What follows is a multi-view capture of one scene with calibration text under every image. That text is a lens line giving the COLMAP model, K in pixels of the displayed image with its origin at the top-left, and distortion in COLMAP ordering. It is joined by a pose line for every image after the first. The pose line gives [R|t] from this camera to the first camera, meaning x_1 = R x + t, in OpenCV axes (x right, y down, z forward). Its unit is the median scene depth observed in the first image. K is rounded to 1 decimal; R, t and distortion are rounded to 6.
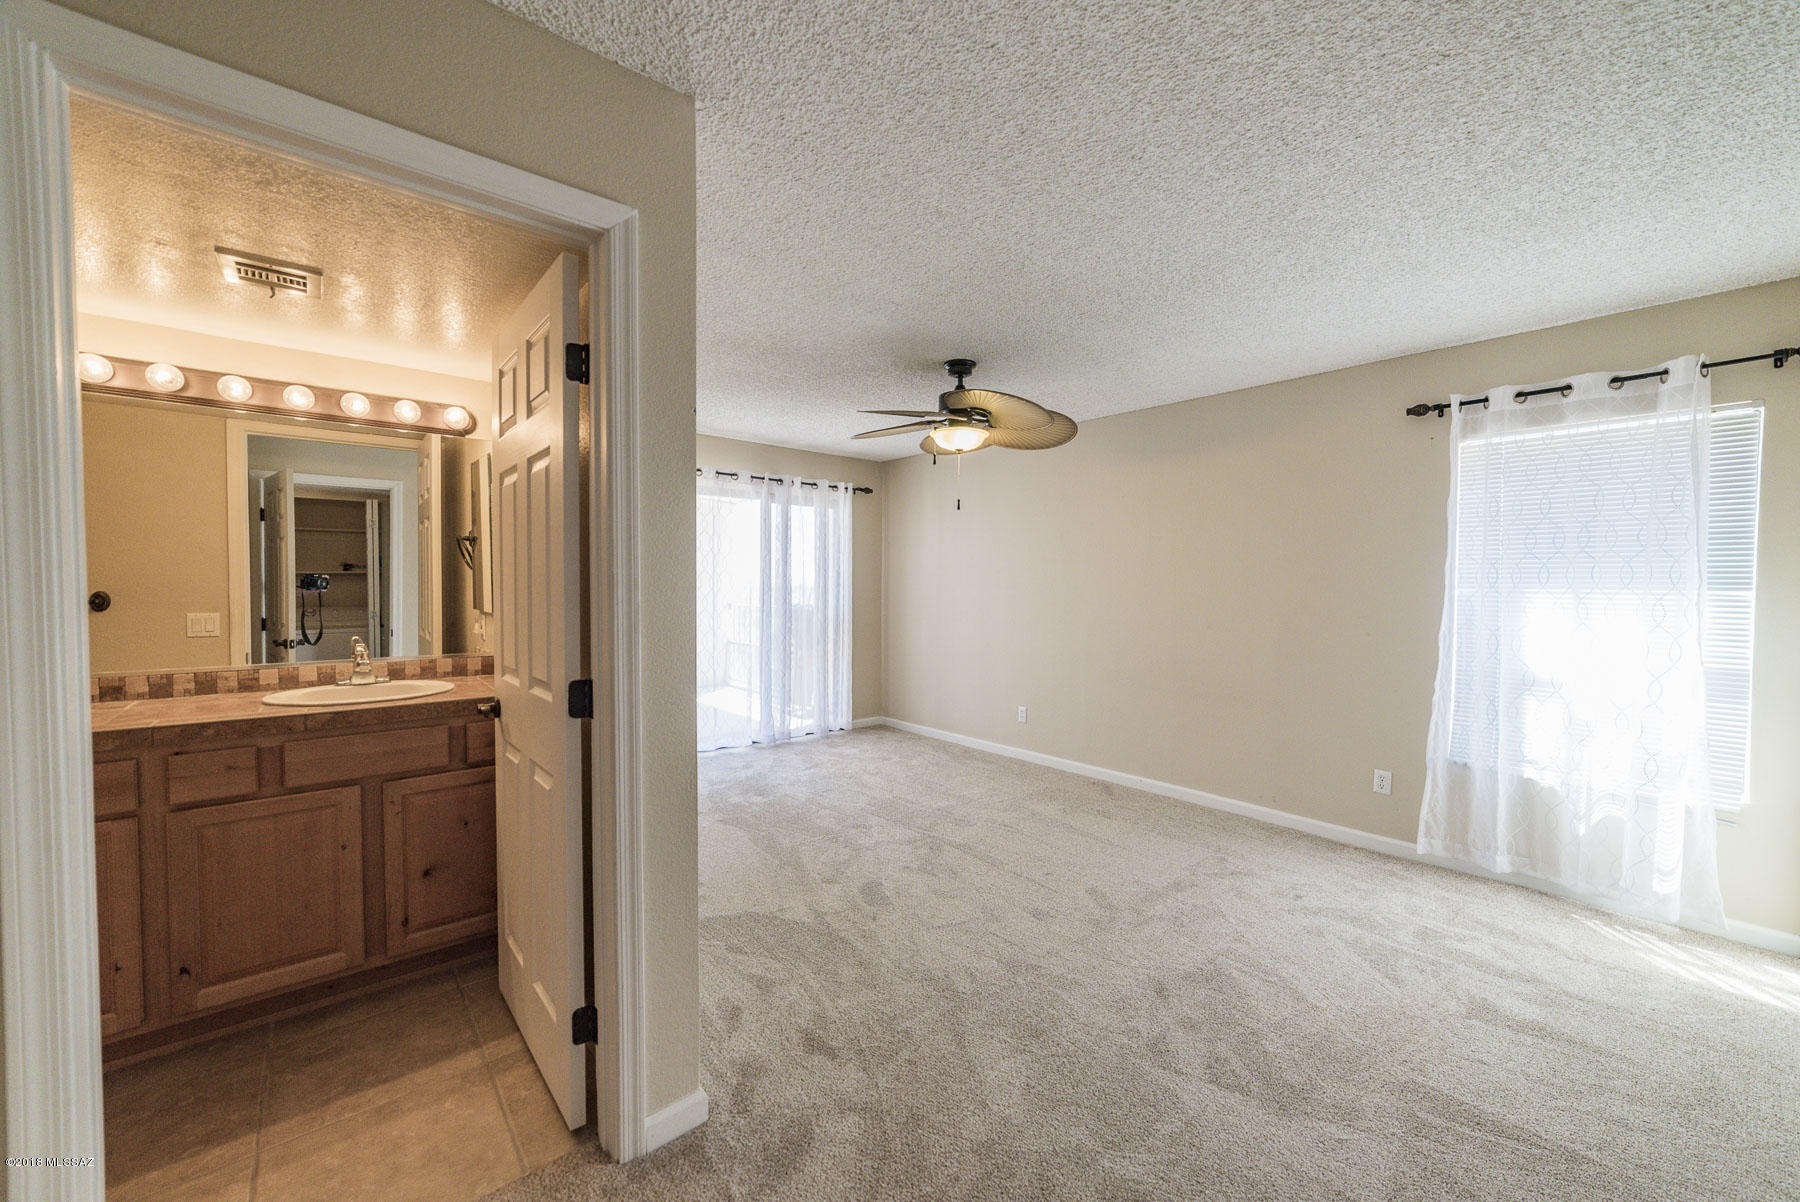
lens RADIAL K [[694.0, 0, 895.7], [0, 694.0, 607.1], [0, 0, 1]] dist [-0.017932, 0.005645]
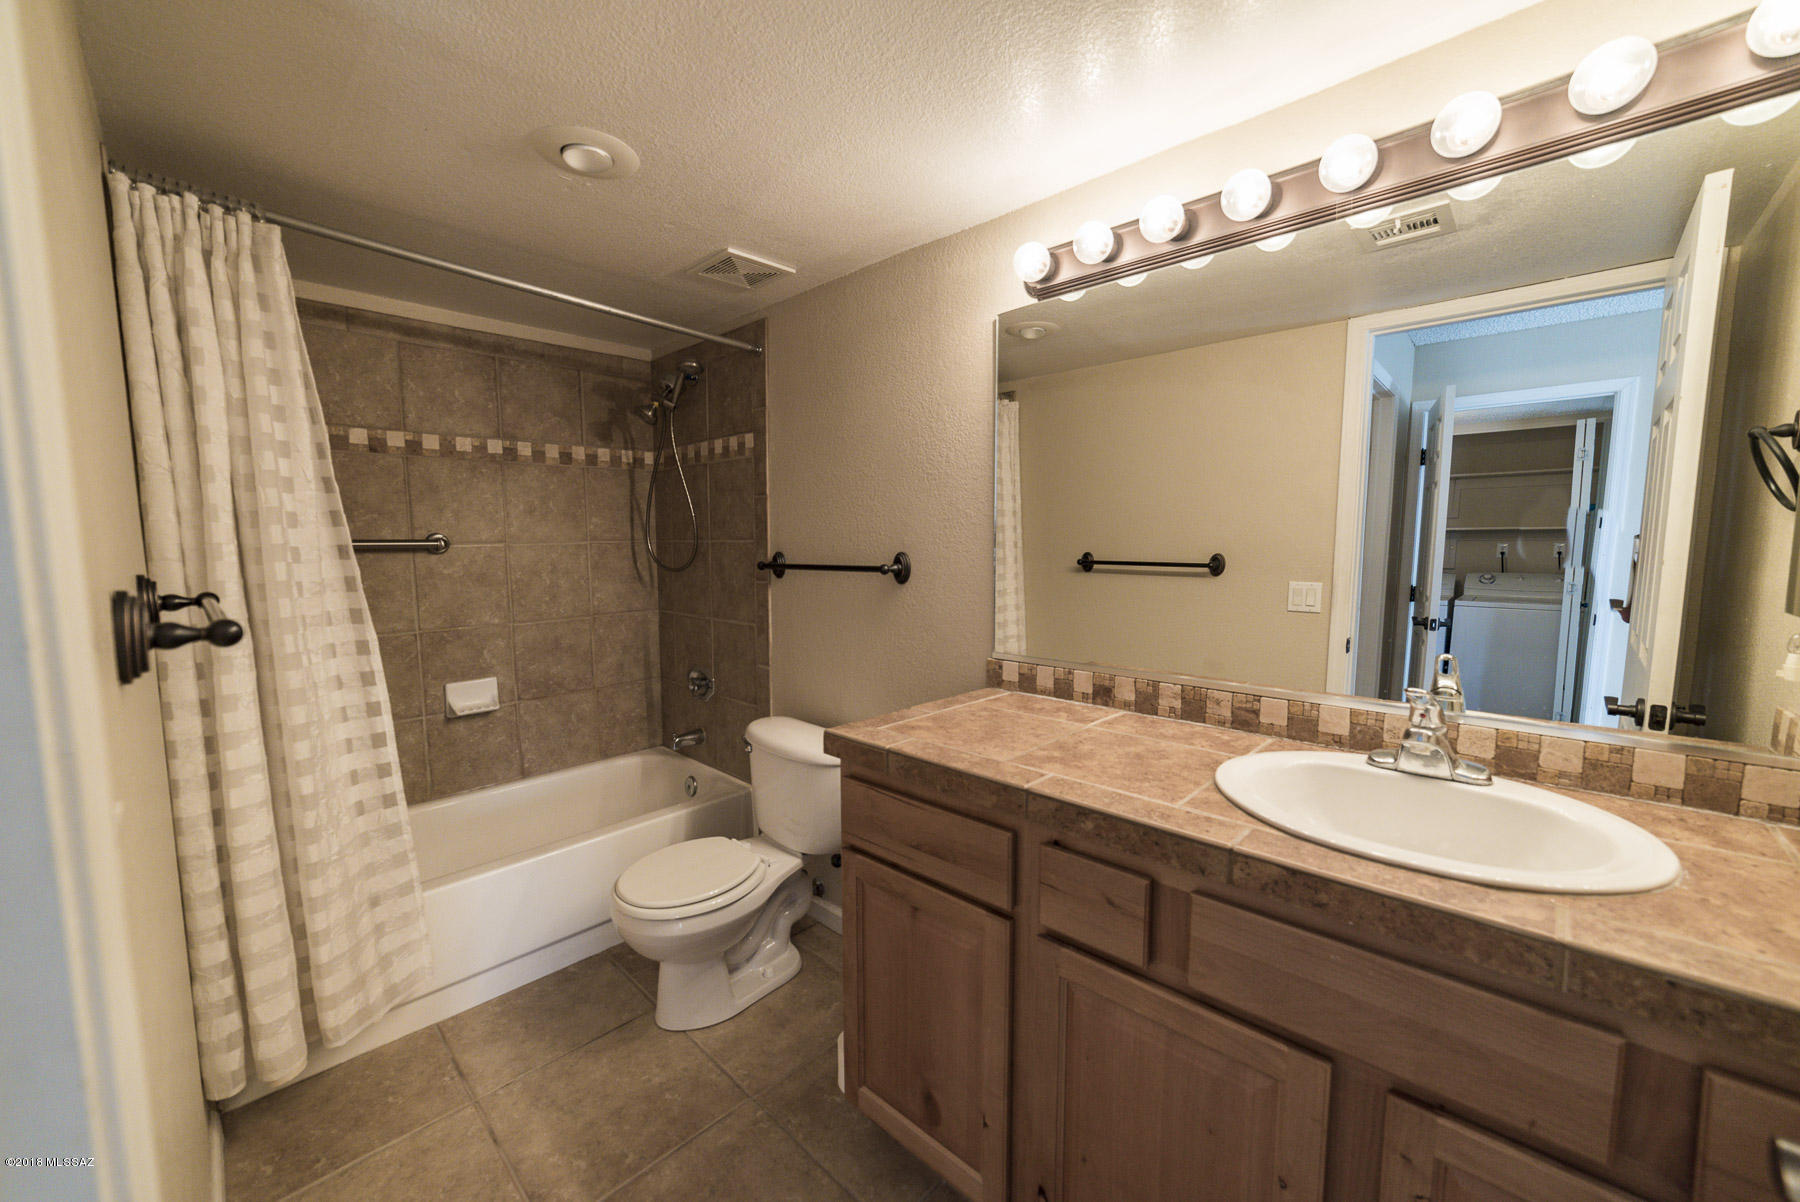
lens RADIAL K [[694.0, 0, 899.6], [0, 694.0, 611.2], [0, 0, 1]] dist [-0.017932, 0.005645]
pose [[0.122936, 0.095948, -0.987765, -0.375018], [-0.030983, 0.995201, 0.092814, -0.023411], [0.991931, 0.019194, 0.125319, 0.587665]]
